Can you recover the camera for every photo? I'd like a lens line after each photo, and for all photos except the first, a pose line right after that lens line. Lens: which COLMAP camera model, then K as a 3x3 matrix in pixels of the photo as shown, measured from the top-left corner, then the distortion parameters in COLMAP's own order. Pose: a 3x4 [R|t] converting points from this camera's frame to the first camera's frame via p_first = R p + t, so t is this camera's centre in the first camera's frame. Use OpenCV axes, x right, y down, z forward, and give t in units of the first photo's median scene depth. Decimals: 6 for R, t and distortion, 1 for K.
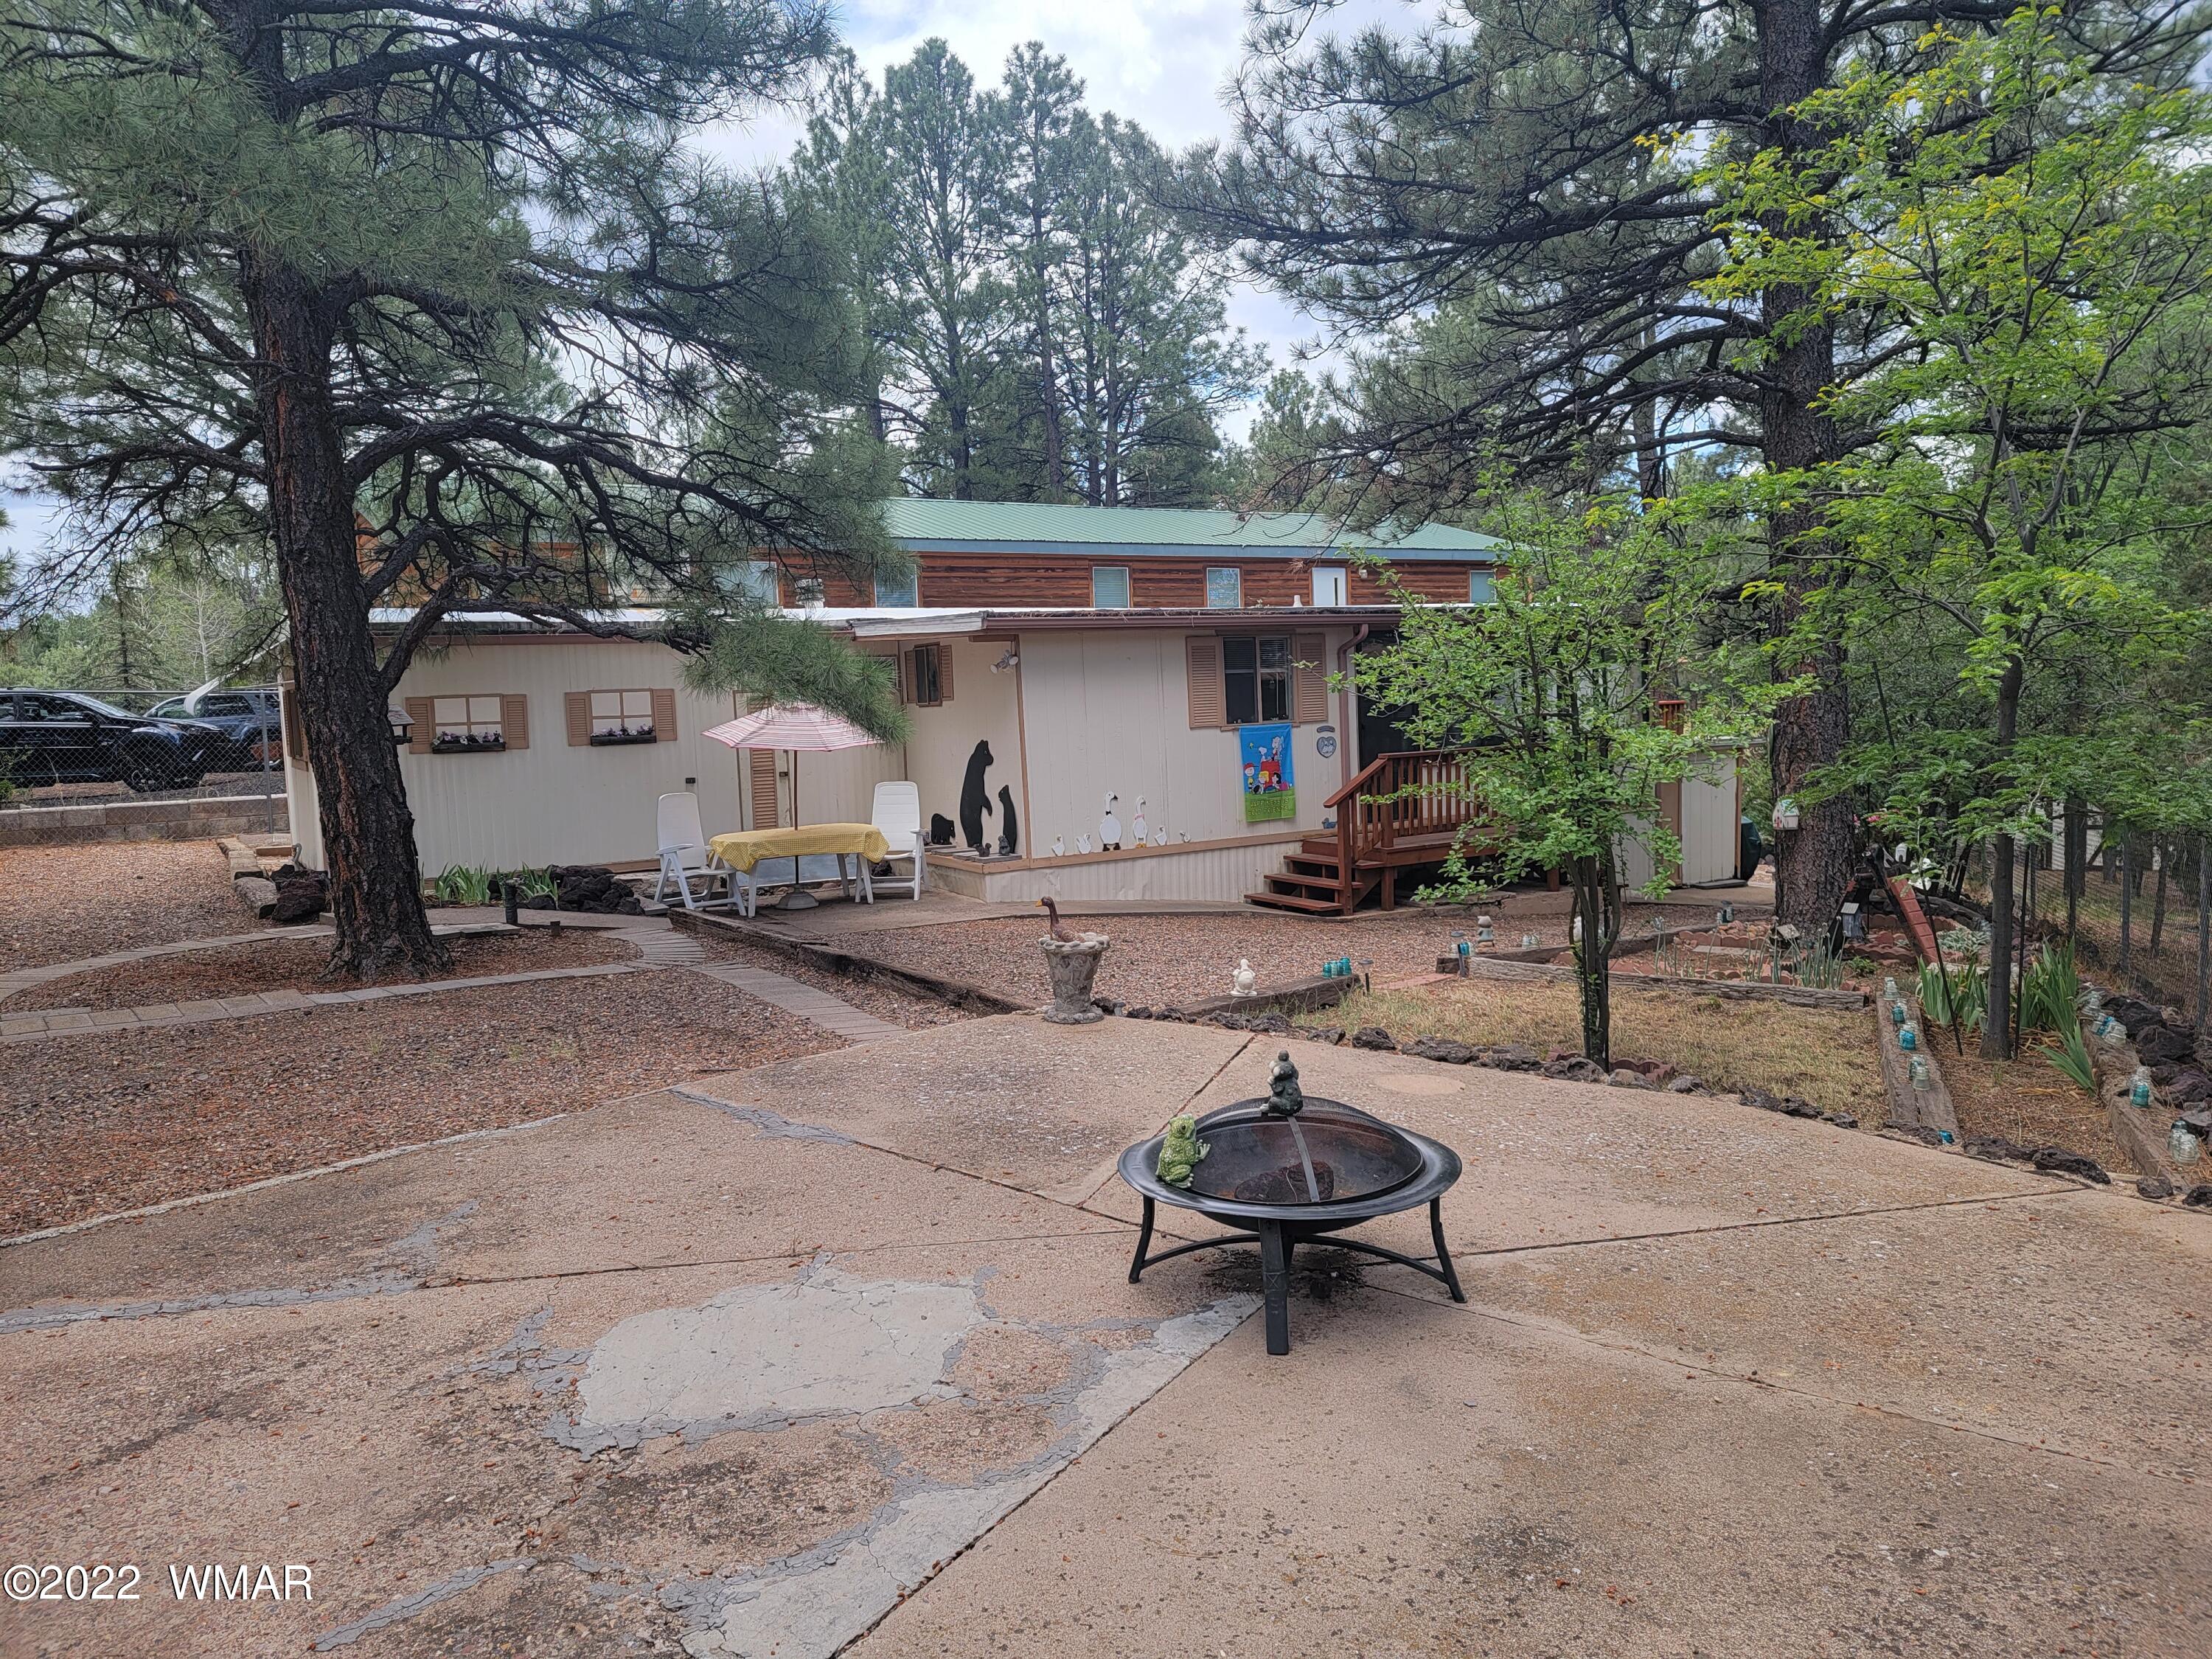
lens RADIAL K [[1547.1, 0, 1112.0], [0, 1547.1, 831.3], [0, 0, 1]] dist [0.070546, -0.057357]
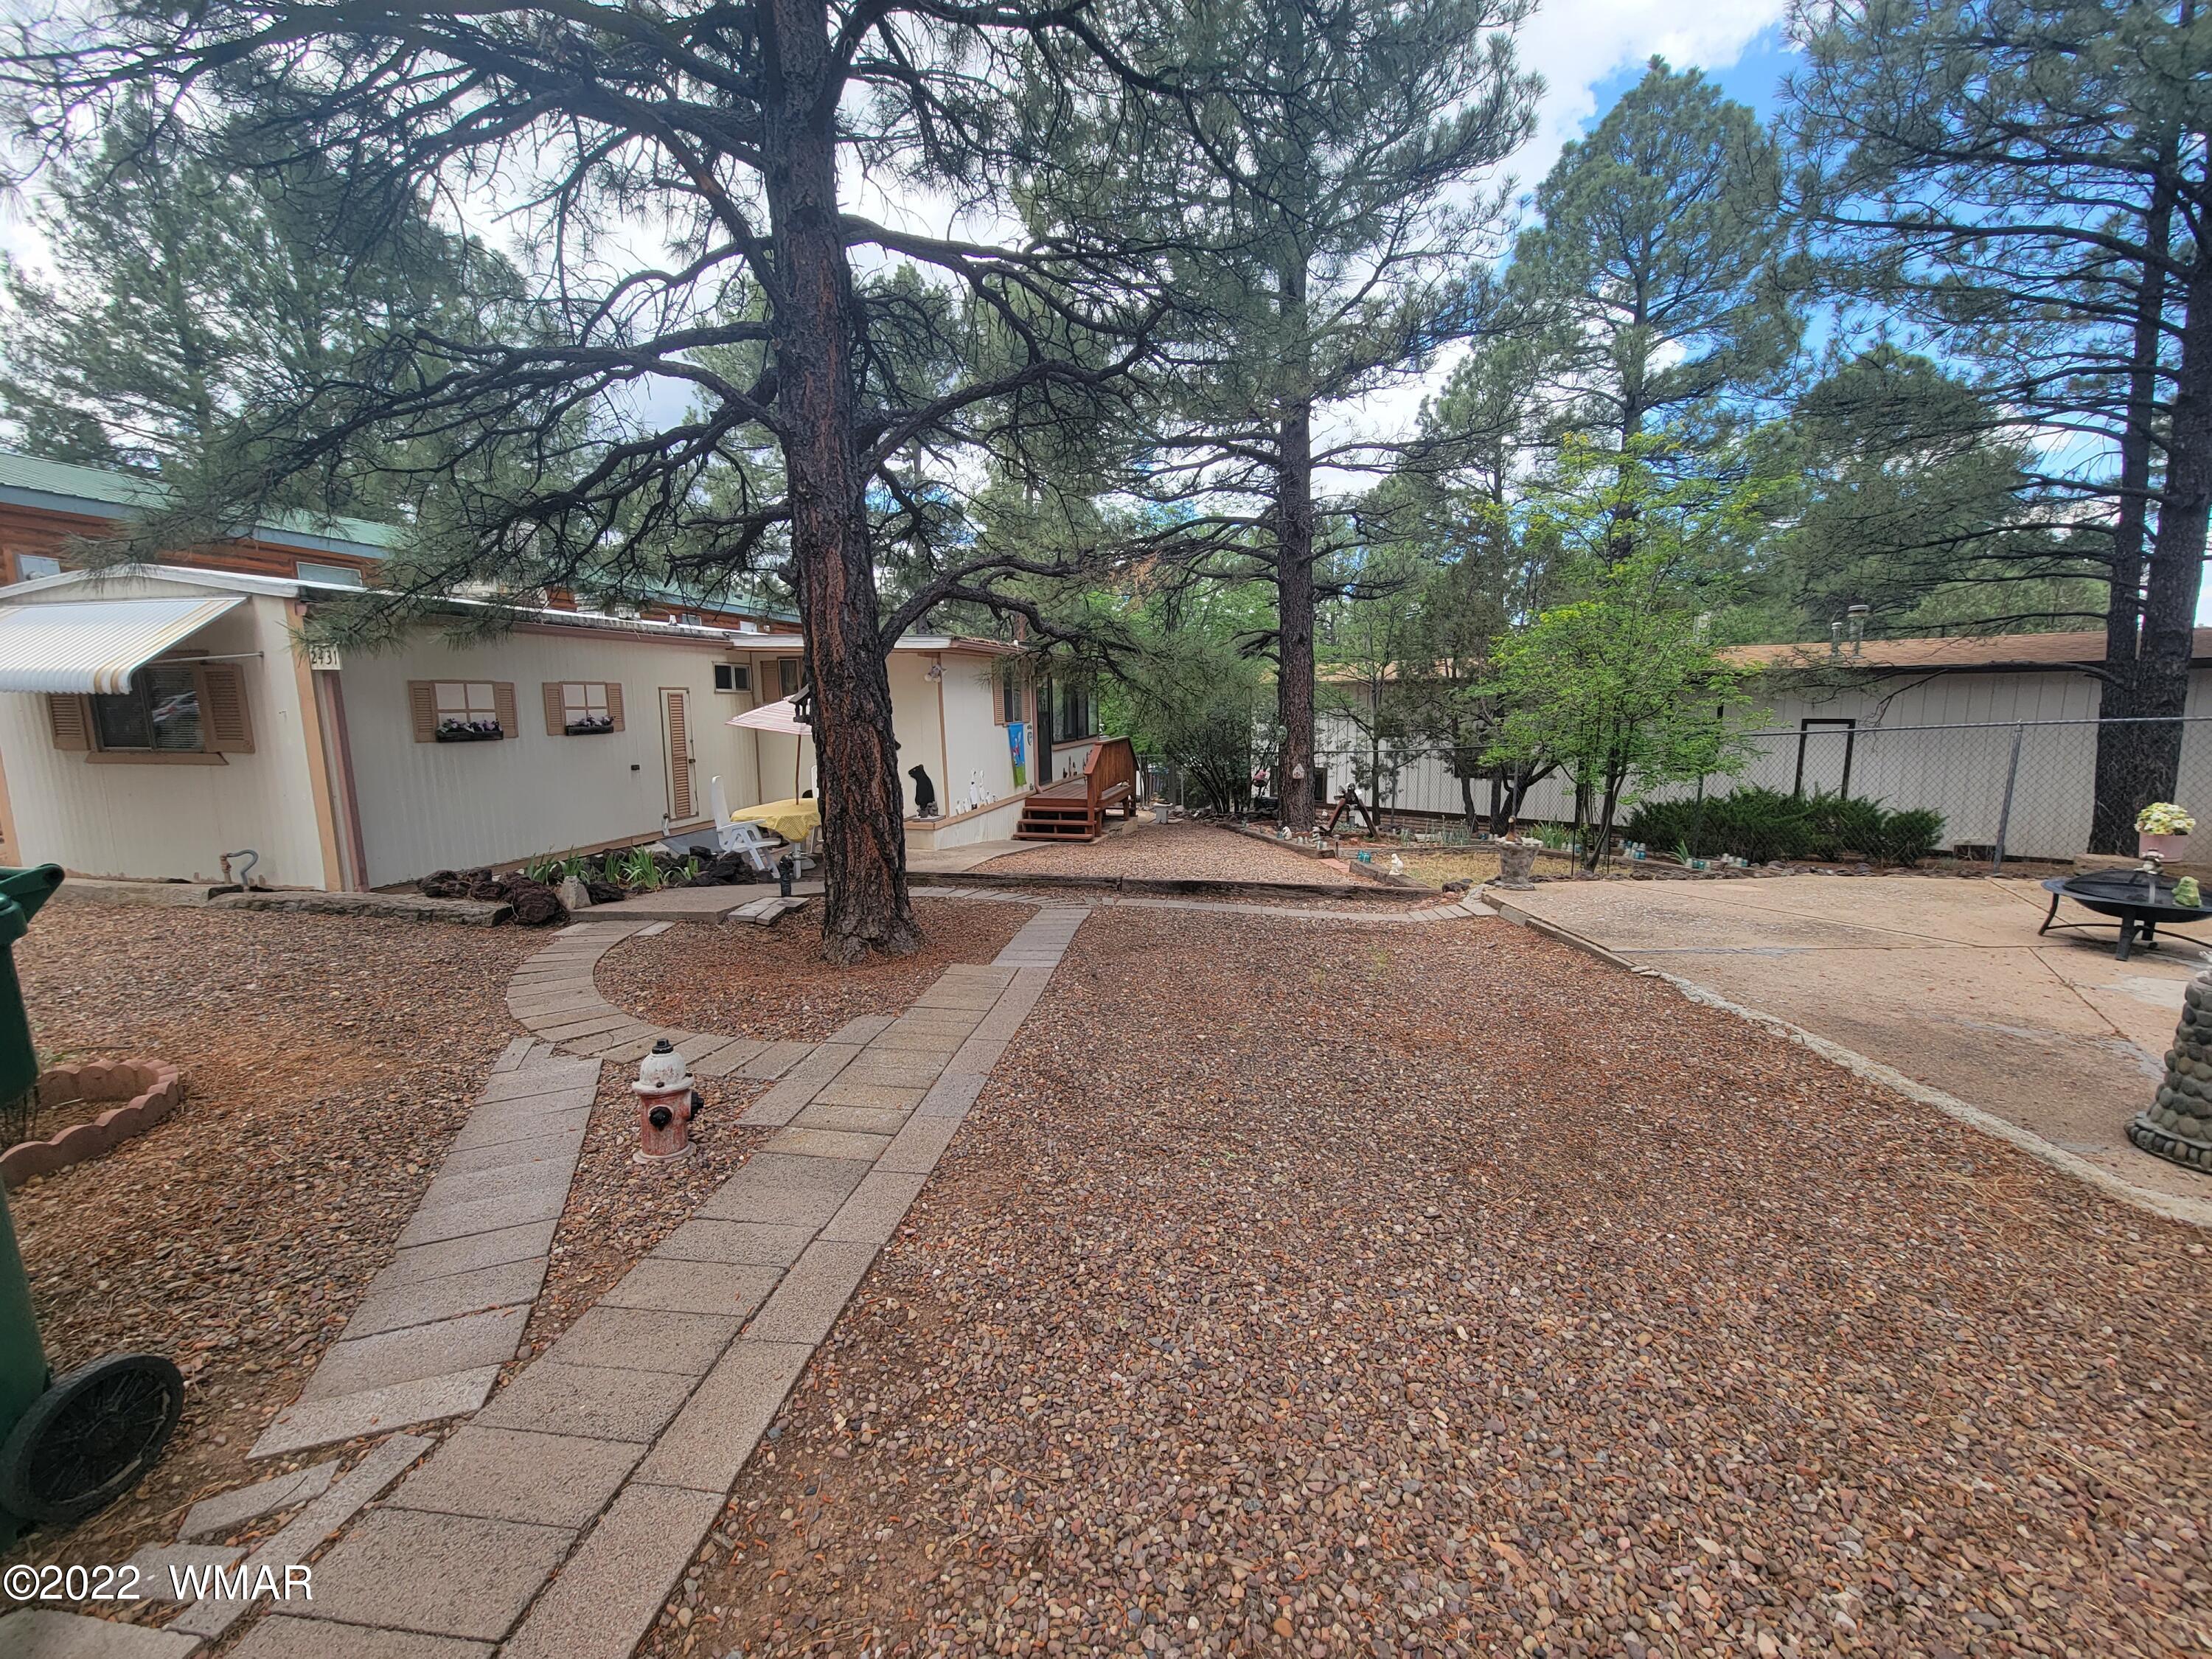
lens RADIAL K [[904.0, 0, 1098.2], [0, 904.0, 848.0], [0, 0, 1]] dist [-0.005354, 0.000146]
pose [[0.684908, -0.083704, 0.723806, -0.537977], [0.044255, 0.996324, 0.073342, -0.008496], [-0.727285, -0.018200, 0.686095, 0.333335]]
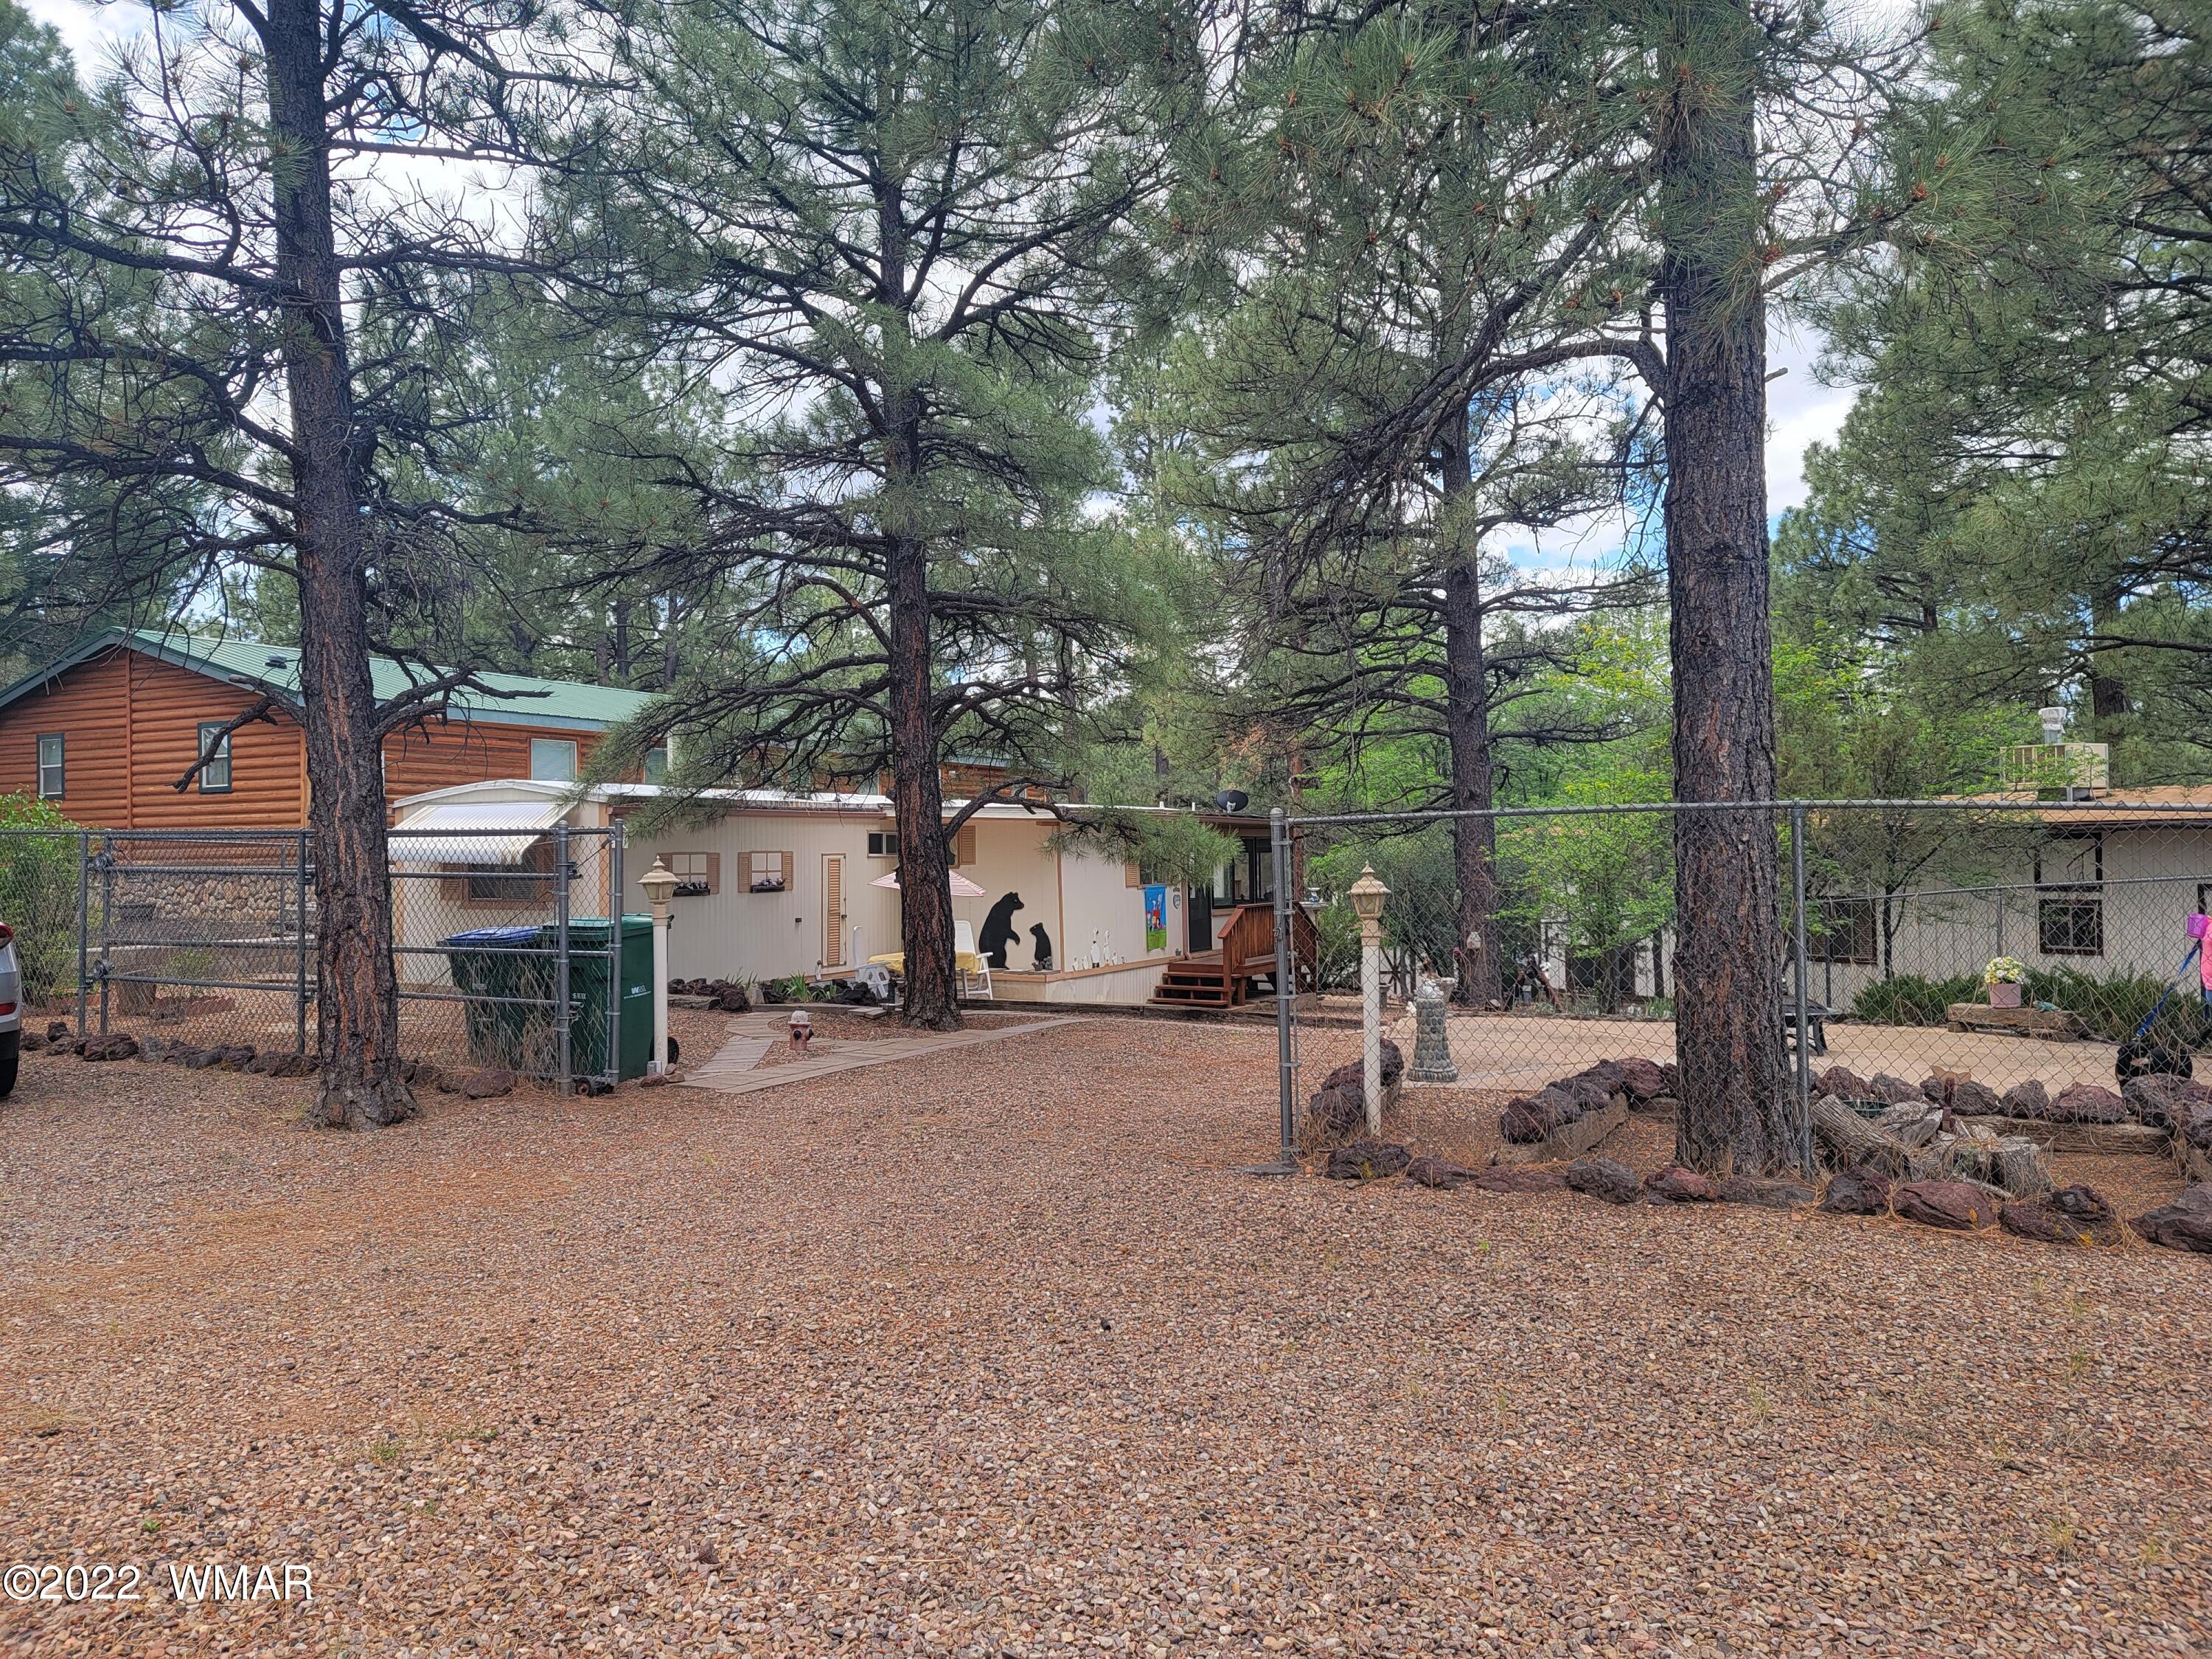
lens RADIAL K [[1547.1, 0, 1108.9], [0, 1547.1, 828.5], [0, 0, 1]] dist [0.070546, -0.057357]
pose [[0.857062, 0.038621, 0.513763, -0.762975], [0.021957, 0.993542, -0.111316, 0.045549], [-0.514745, 0.106686, 0.850680, -0.292596]]
